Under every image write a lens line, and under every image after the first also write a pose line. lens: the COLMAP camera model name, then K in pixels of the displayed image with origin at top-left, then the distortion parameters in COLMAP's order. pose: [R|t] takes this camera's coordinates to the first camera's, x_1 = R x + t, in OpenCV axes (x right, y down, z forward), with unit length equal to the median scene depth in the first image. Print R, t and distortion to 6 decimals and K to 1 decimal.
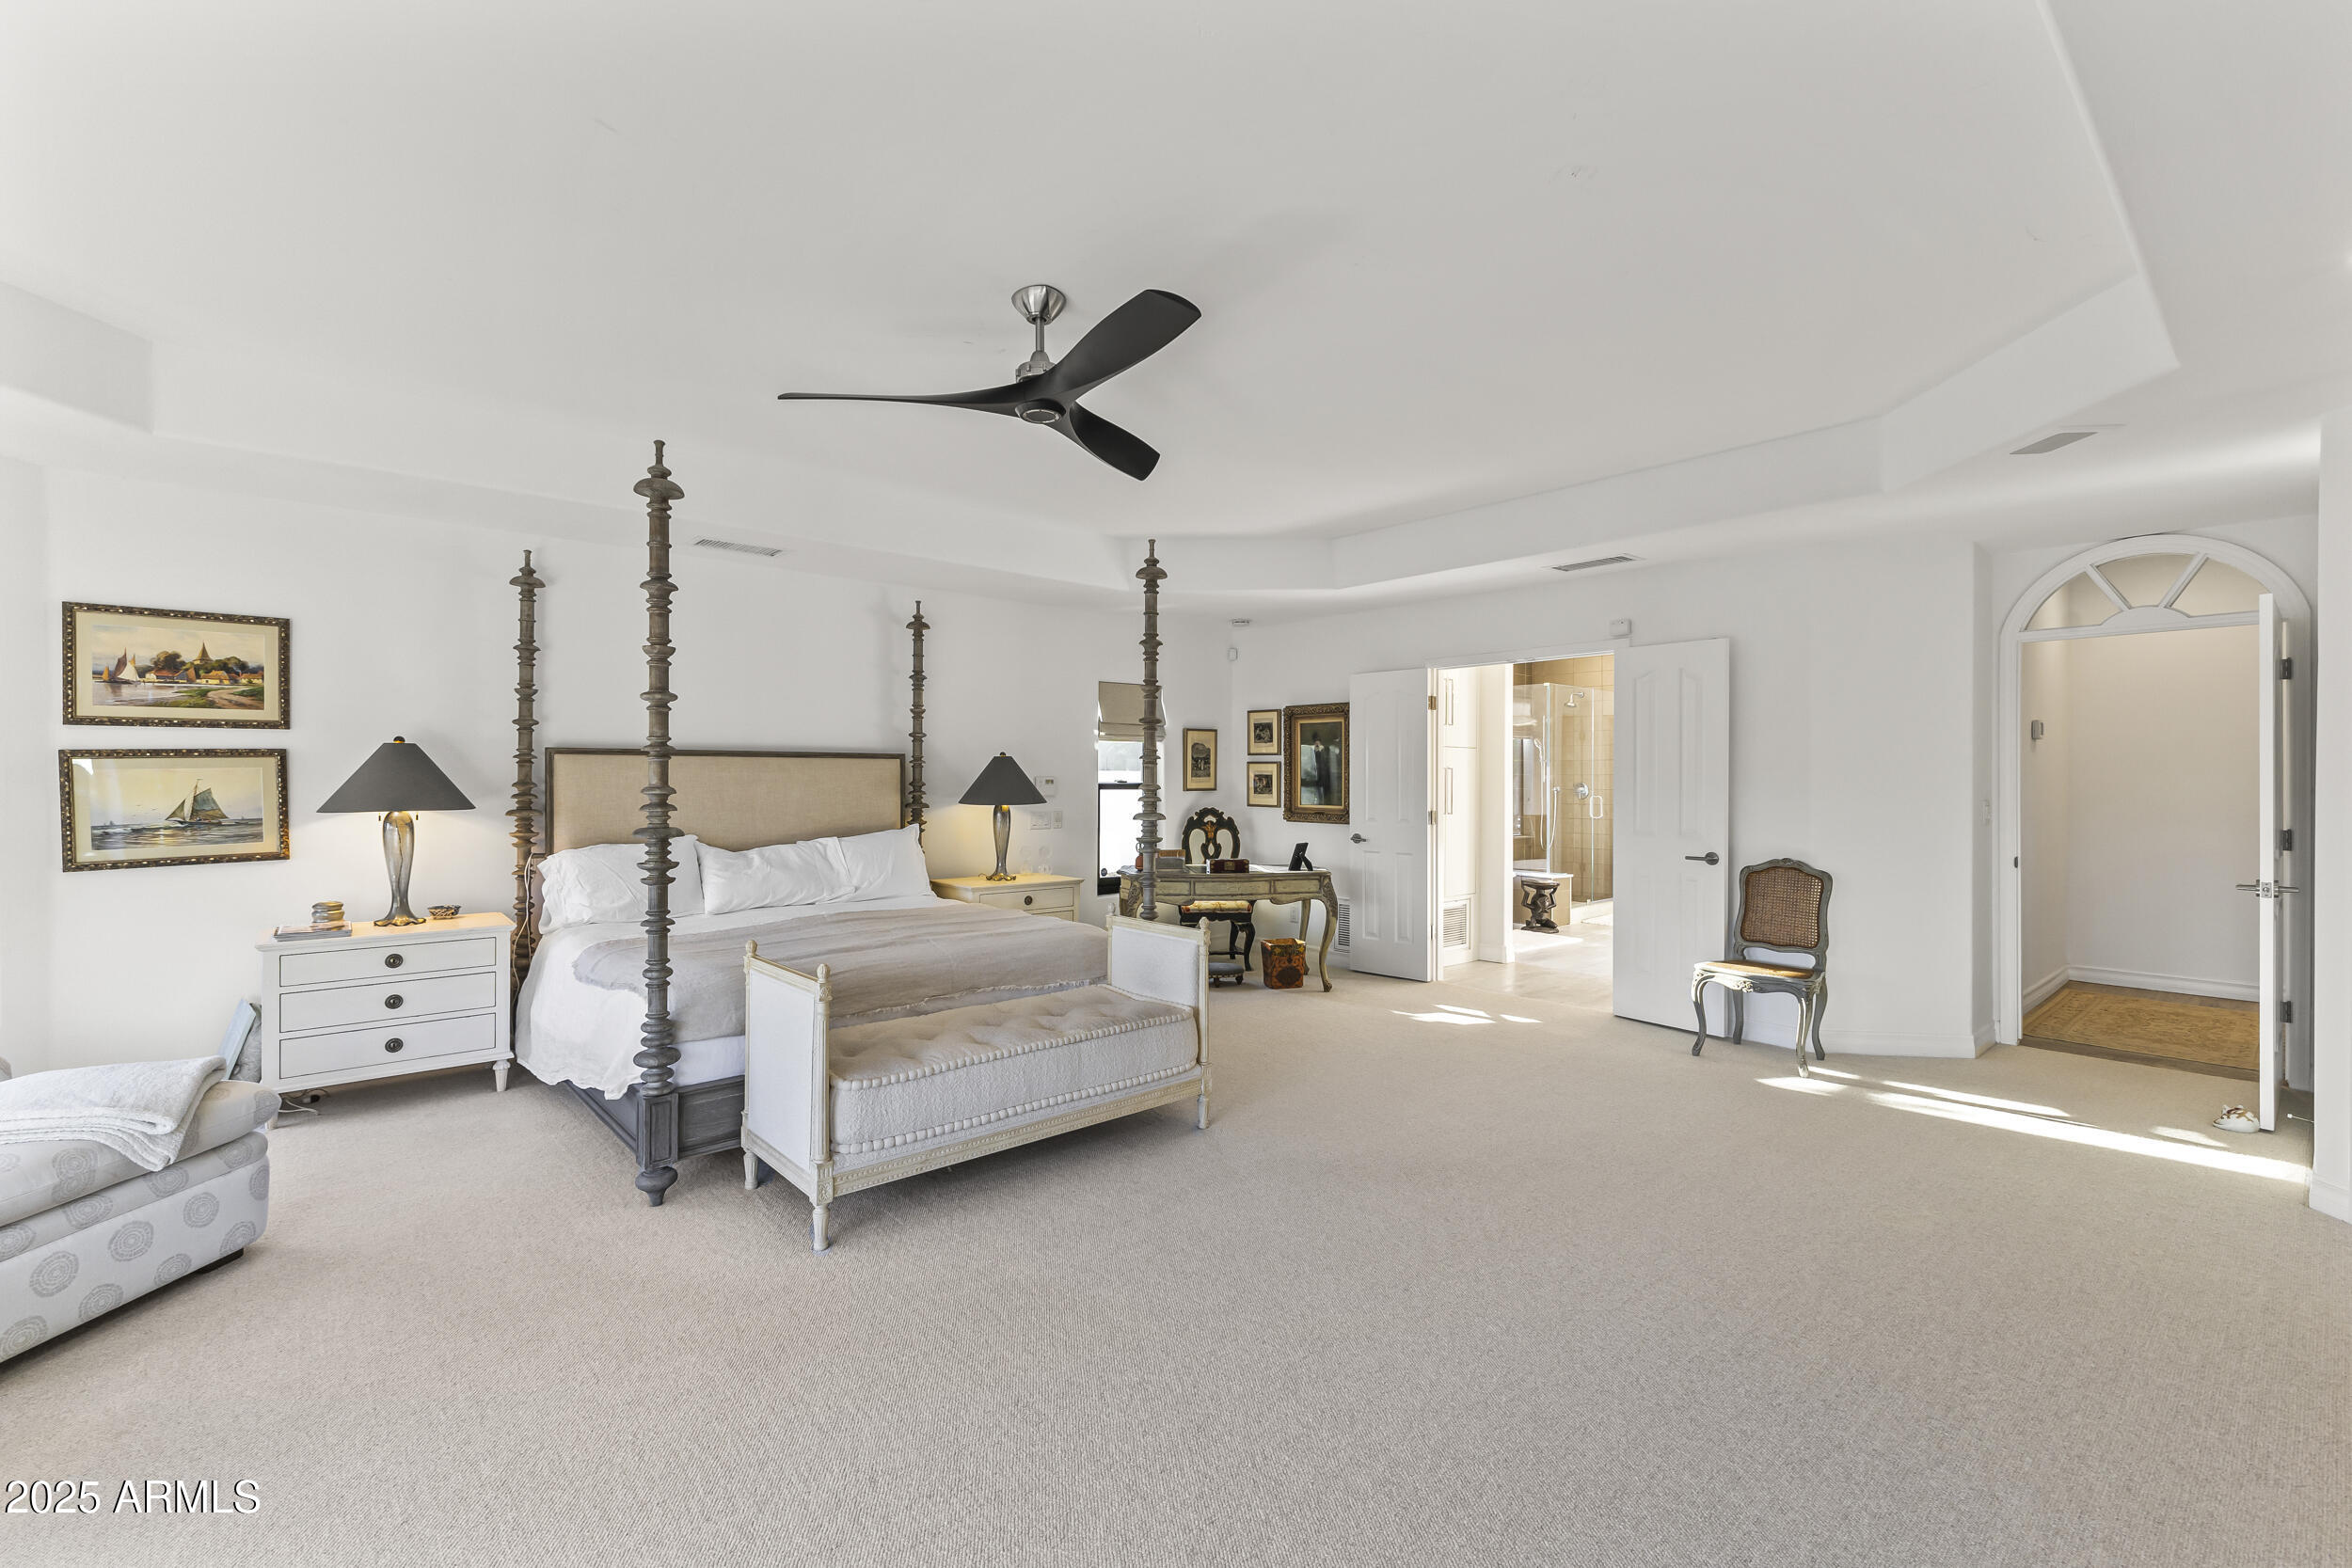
lens RADIAL K [[1014.0, 0, 1178.4], [0, 1014.0, 772.0], [0, 0, 1]] dist [0.008539, 0.000005]
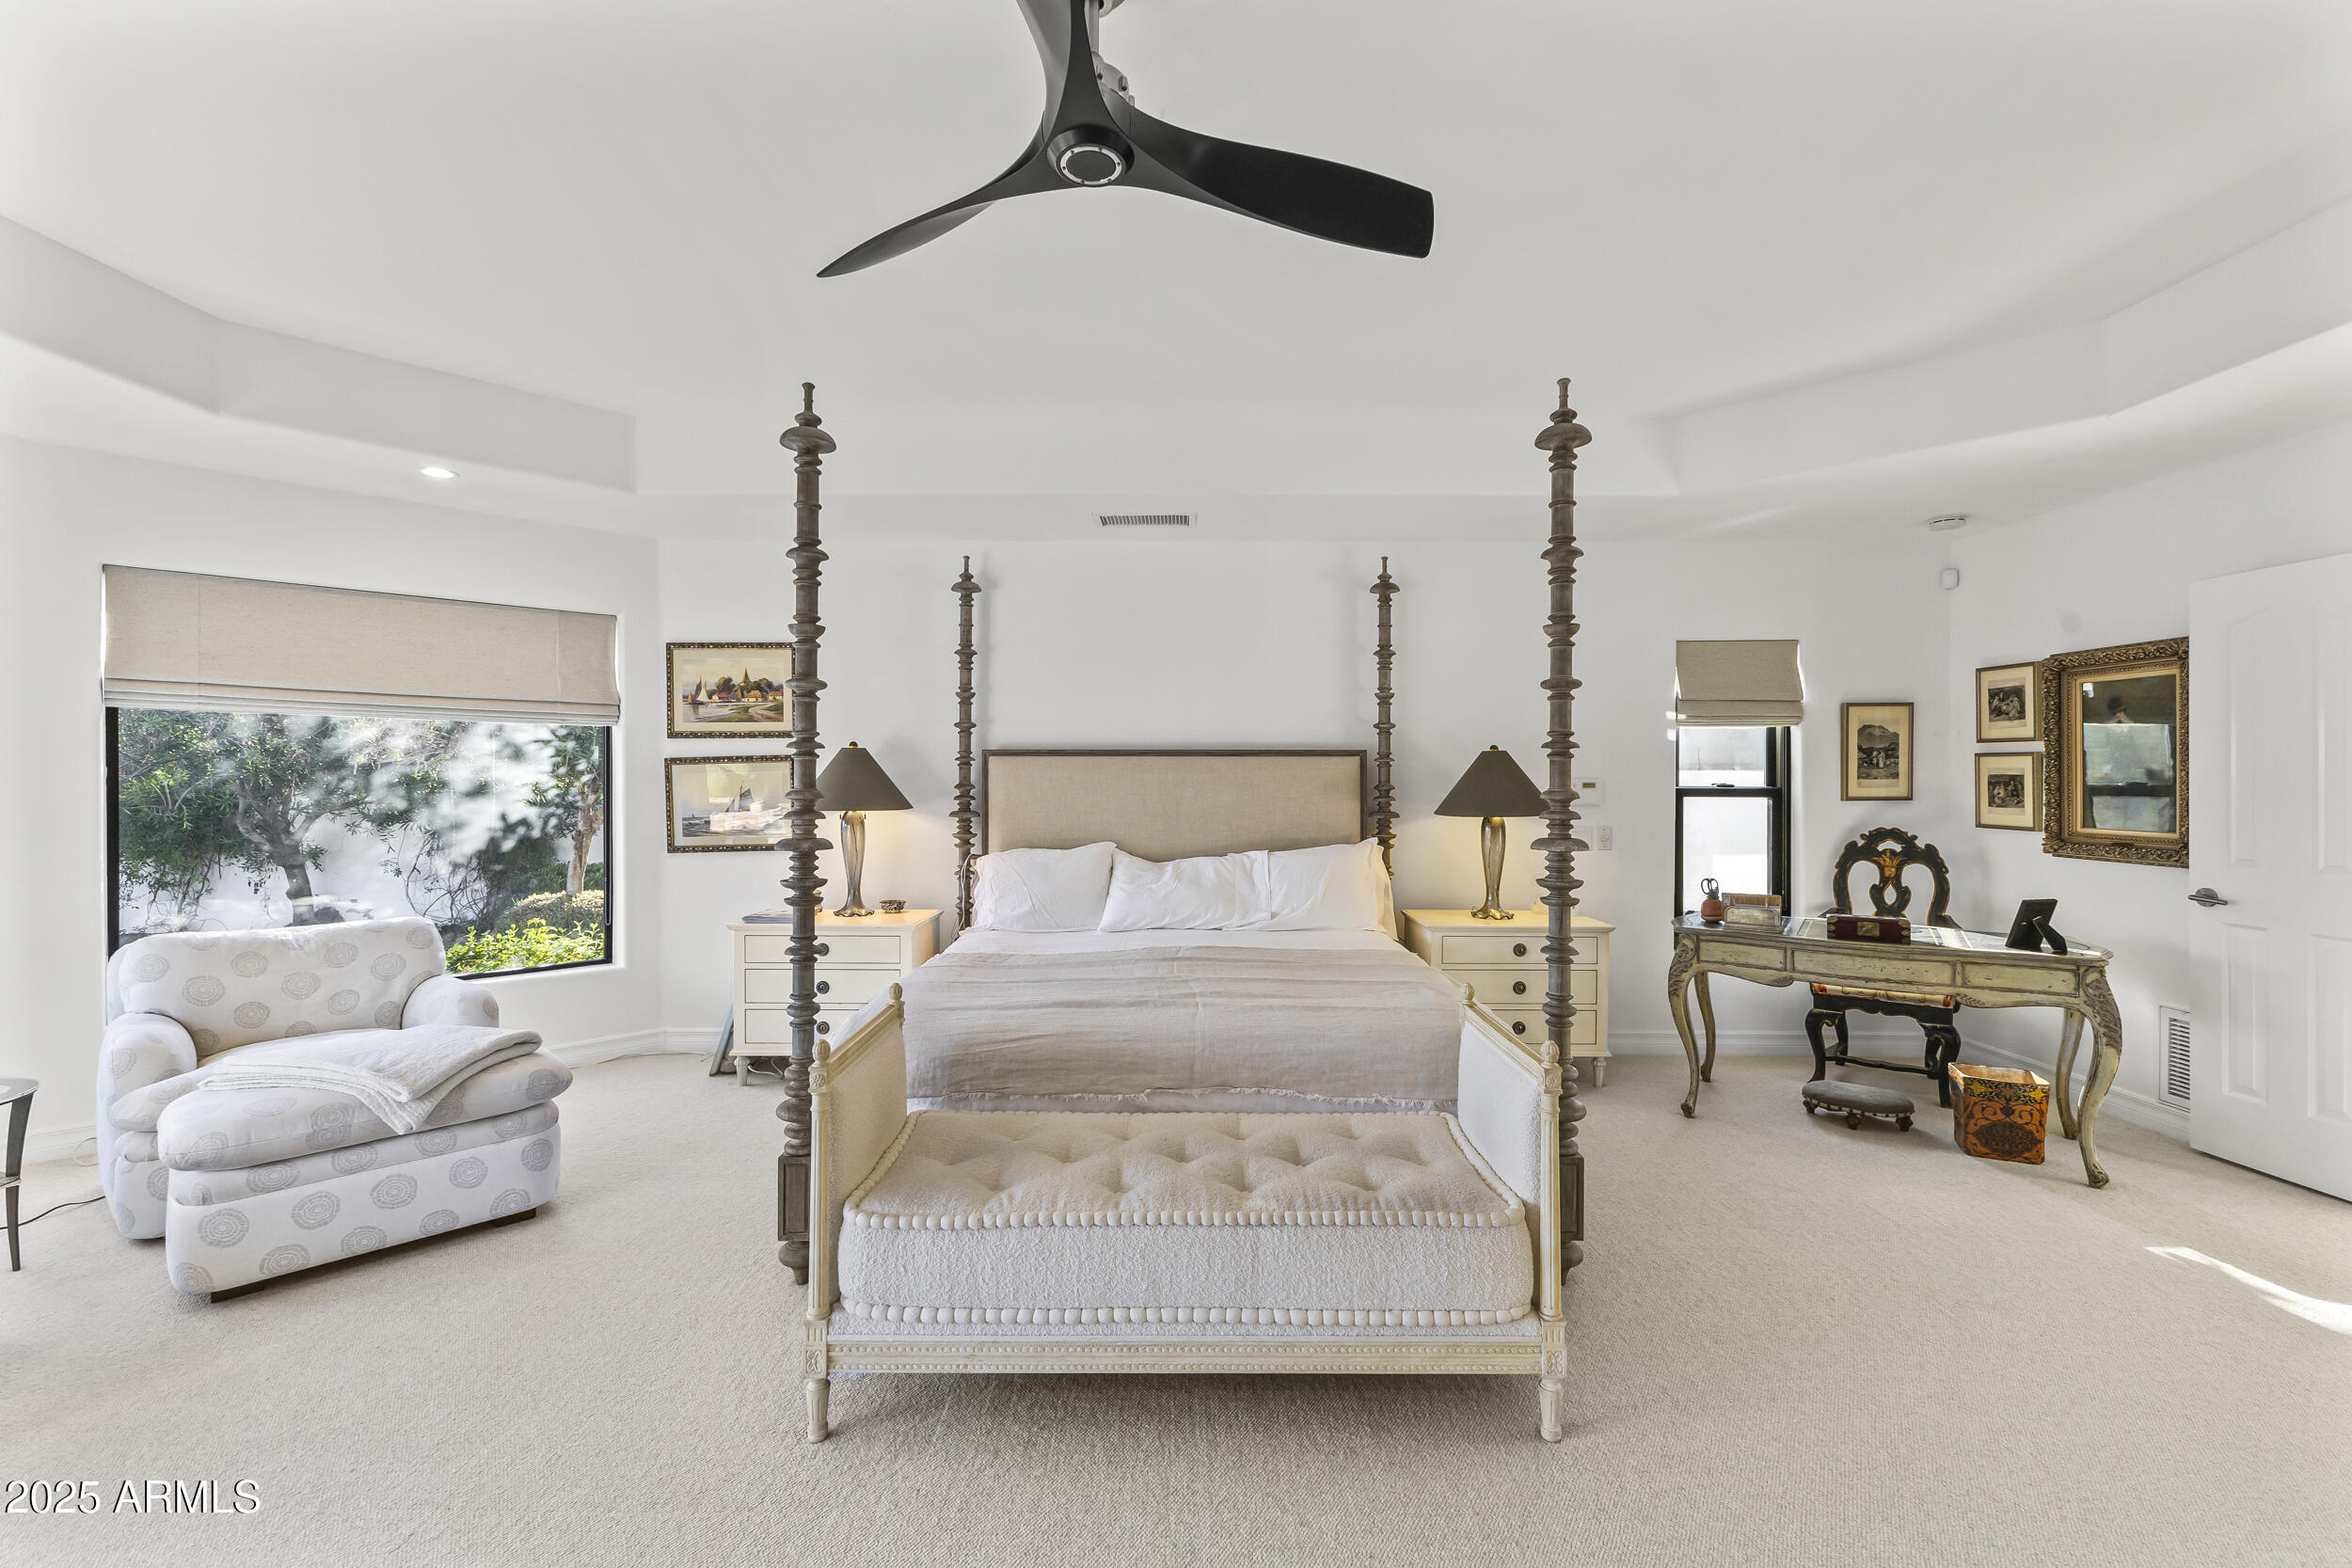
lens RADIAL K [[1014.0, 0, 1178.4], [0, 1014.0, 772.0], [0, 0, 1]] dist [0.008539, 0.000005]
pose [[0.747295, -0.005478, -0.664470, 0.188191], [0.003876, 0.999985, -0.003884, 0.002574], [0.664481, 0.000327, 0.747305, 0.377107]]
